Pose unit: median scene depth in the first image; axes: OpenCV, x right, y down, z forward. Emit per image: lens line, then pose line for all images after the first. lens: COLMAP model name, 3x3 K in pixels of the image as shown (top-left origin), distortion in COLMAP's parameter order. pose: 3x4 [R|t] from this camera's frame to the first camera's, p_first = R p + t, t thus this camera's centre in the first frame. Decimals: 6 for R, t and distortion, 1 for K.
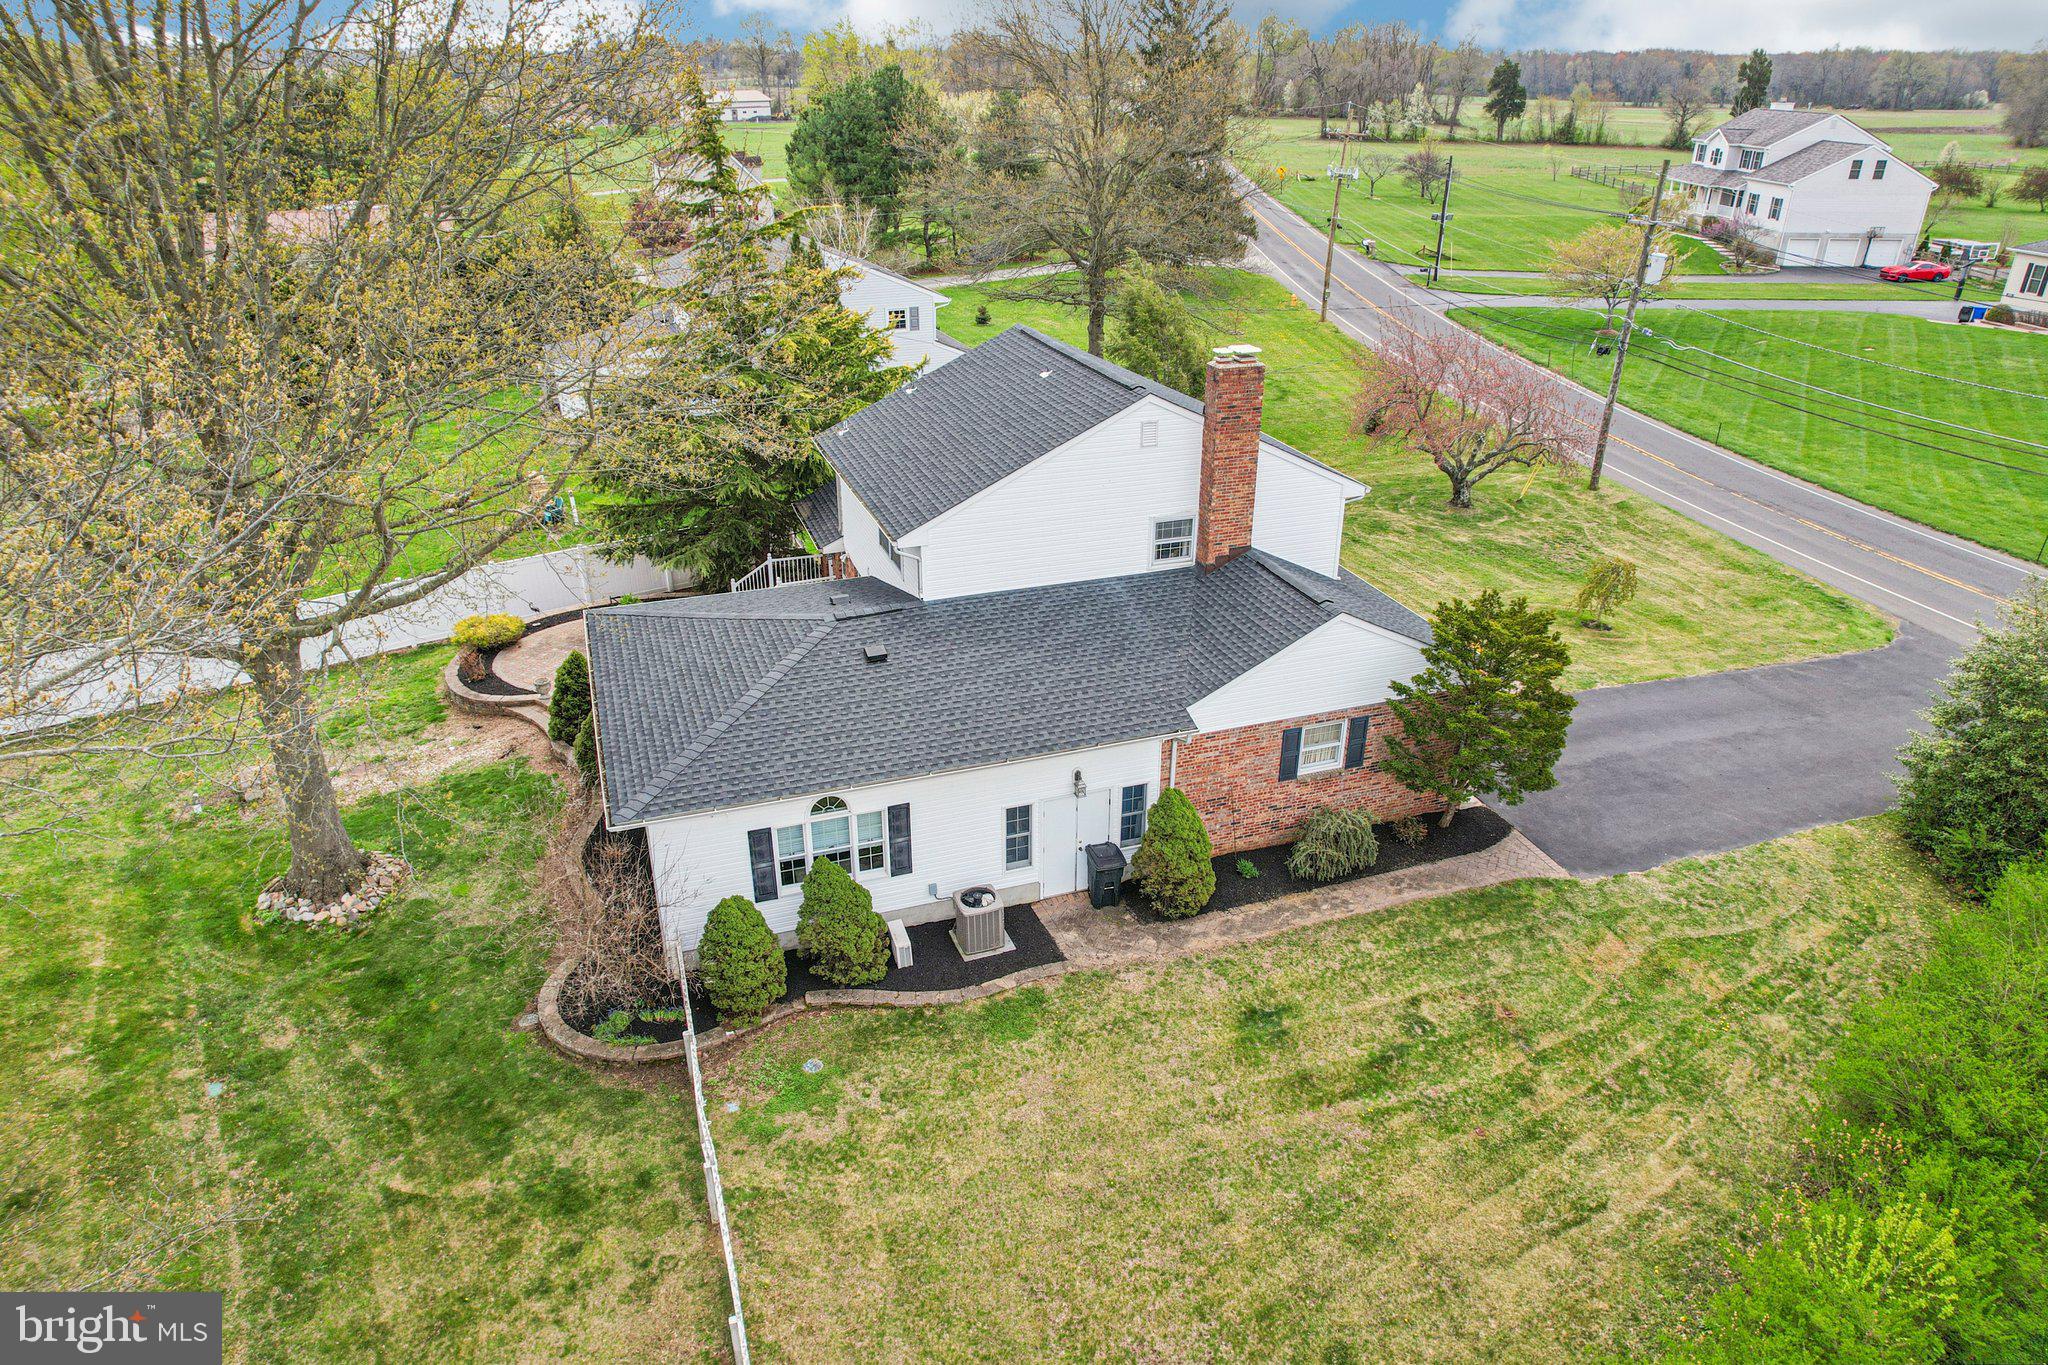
lens RADIAL K [[1300.0, 0, 1033.0], [0, 1300.0, 706.0], [0, 0, 1]] dist [-0.071575, 0.056548]
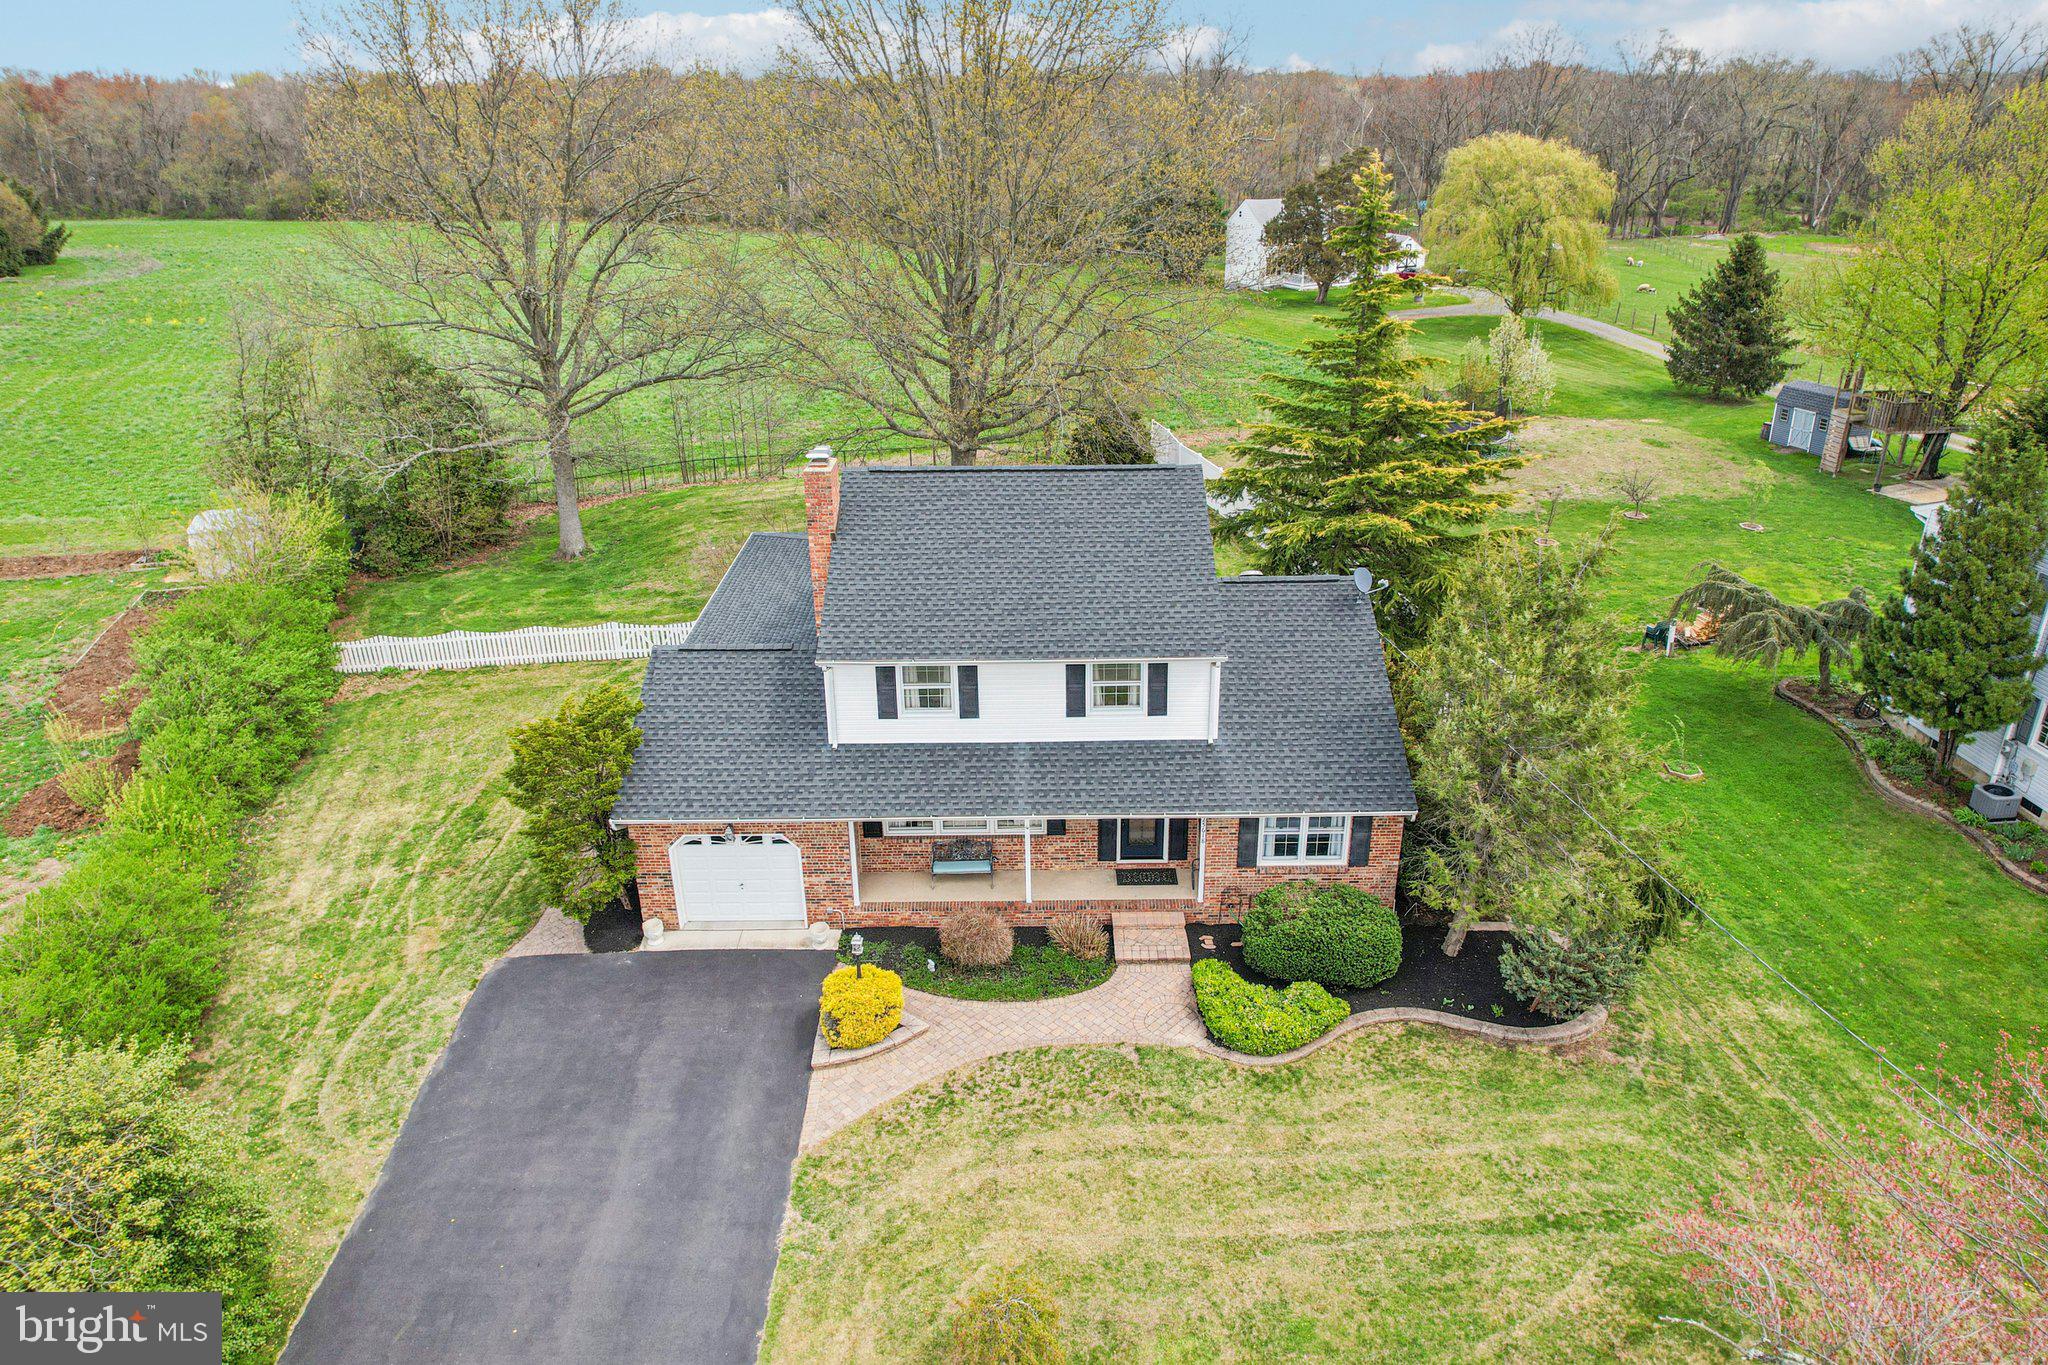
lens RADIAL K [[1300.0, 0, 1033.0], [0, 1300.0, 706.0], [0, 0, 1]] dist [-0.071575, 0.056548]
pose [[-0.326876, 0.395940, -0.858128, 1.129450], [-0.417419, 0.754151, 0.506968, -0.751196], [0.847887, 0.523915, -0.081241, 1.383908]]
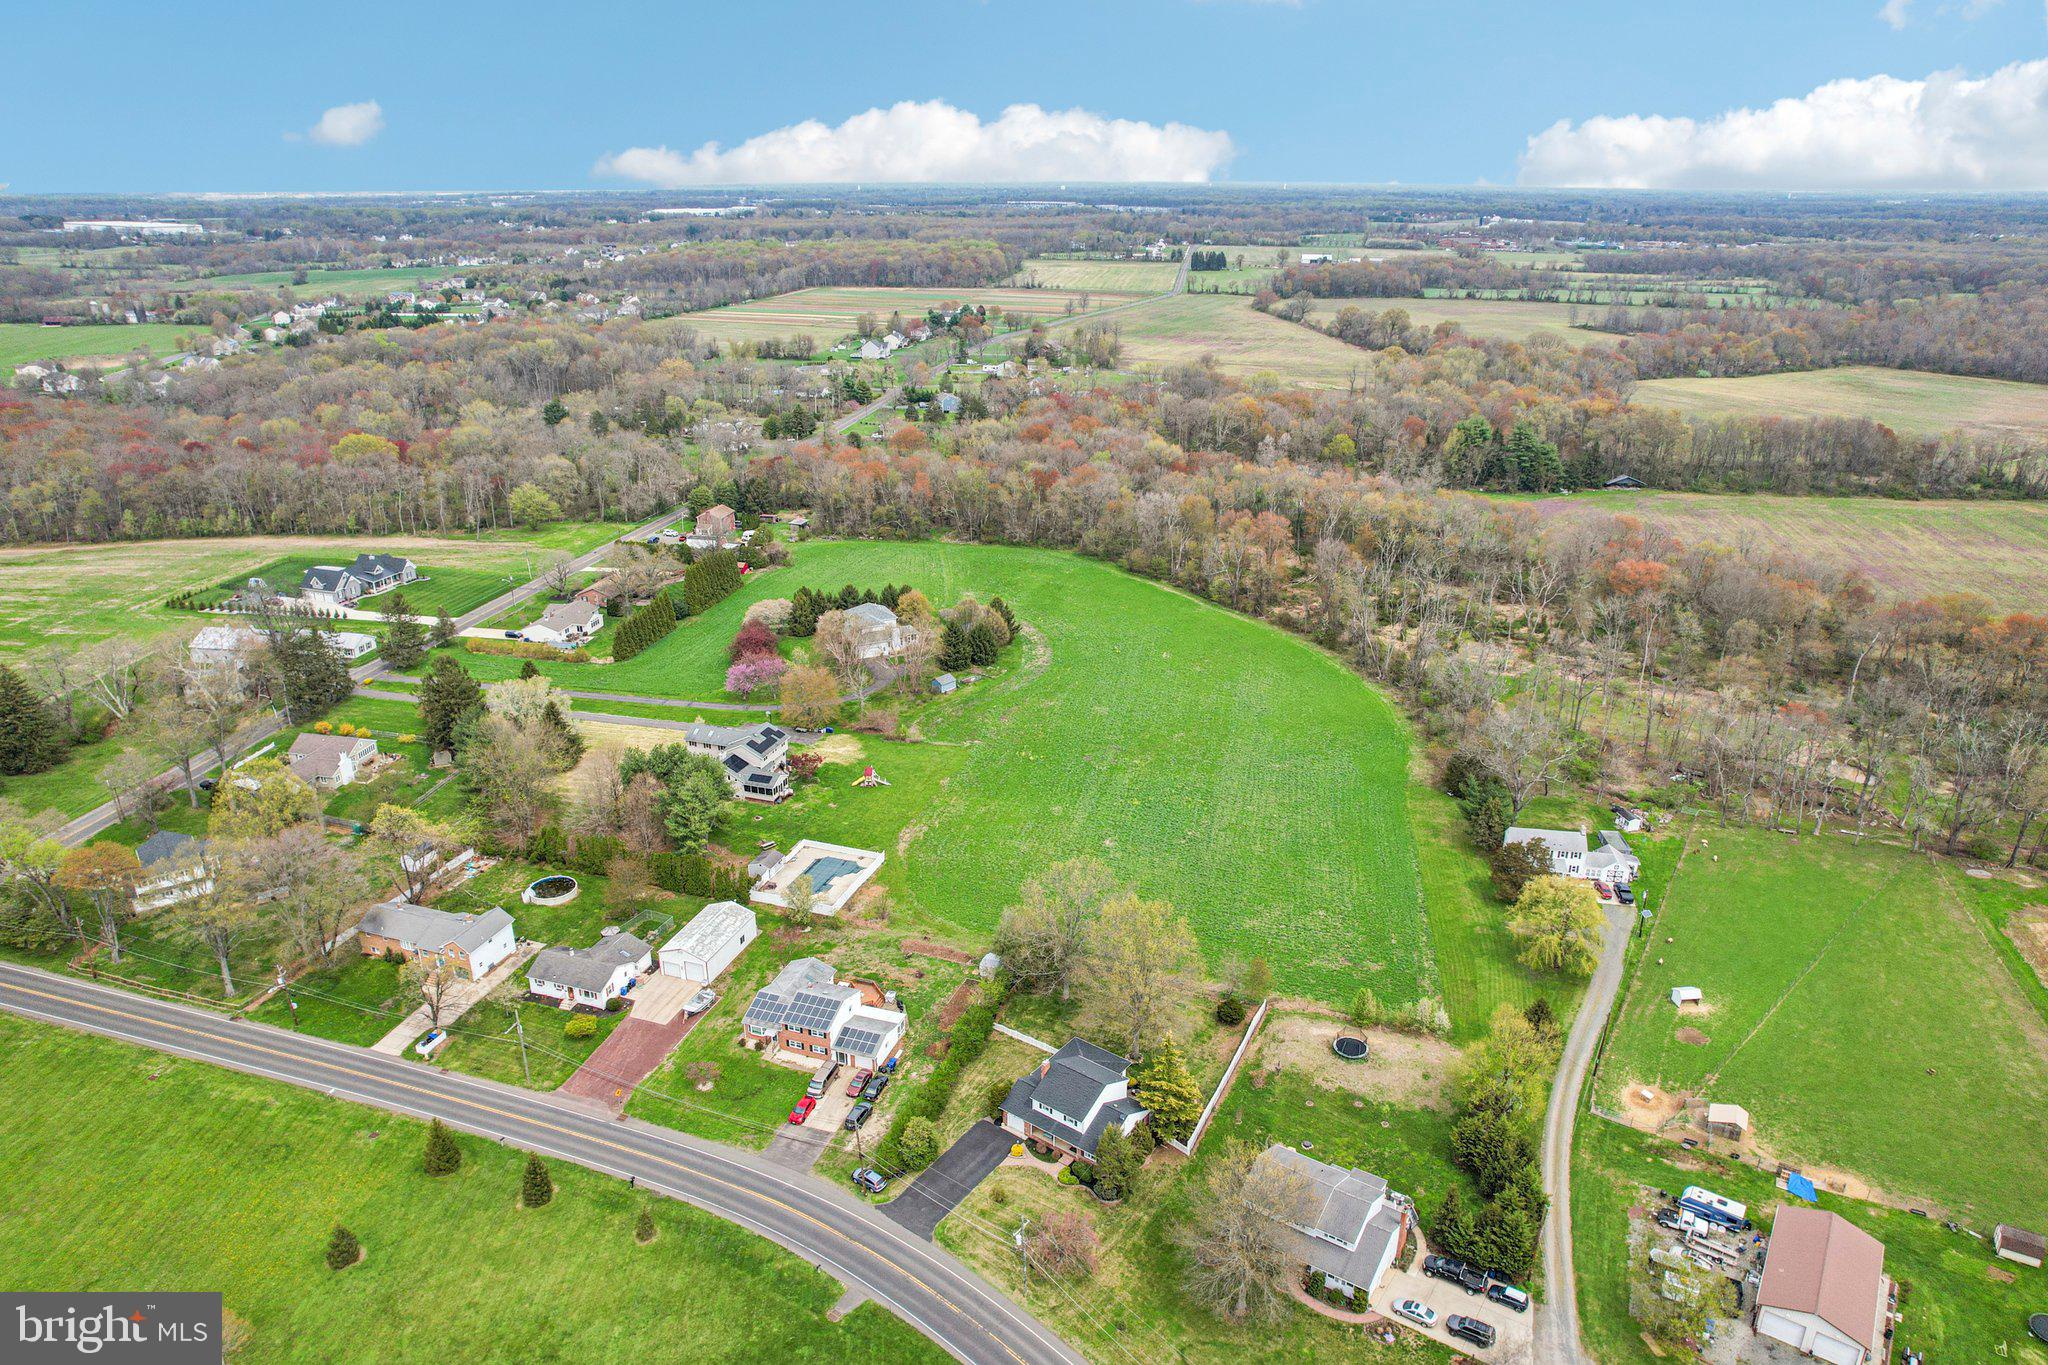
lens RADIAL K [[1300.0, 0, 1033.0], [0, 1300.0, 706.0], [0, 0, 1]] dist [-0.071575, 0.056548]
pose [[-0.834984, 0.211842, -0.507863, 3.176661], [-0.241428, 0.688323, 0.684050, -6.010016], [0.494485, 0.693783, -0.523594, 3.190488]]
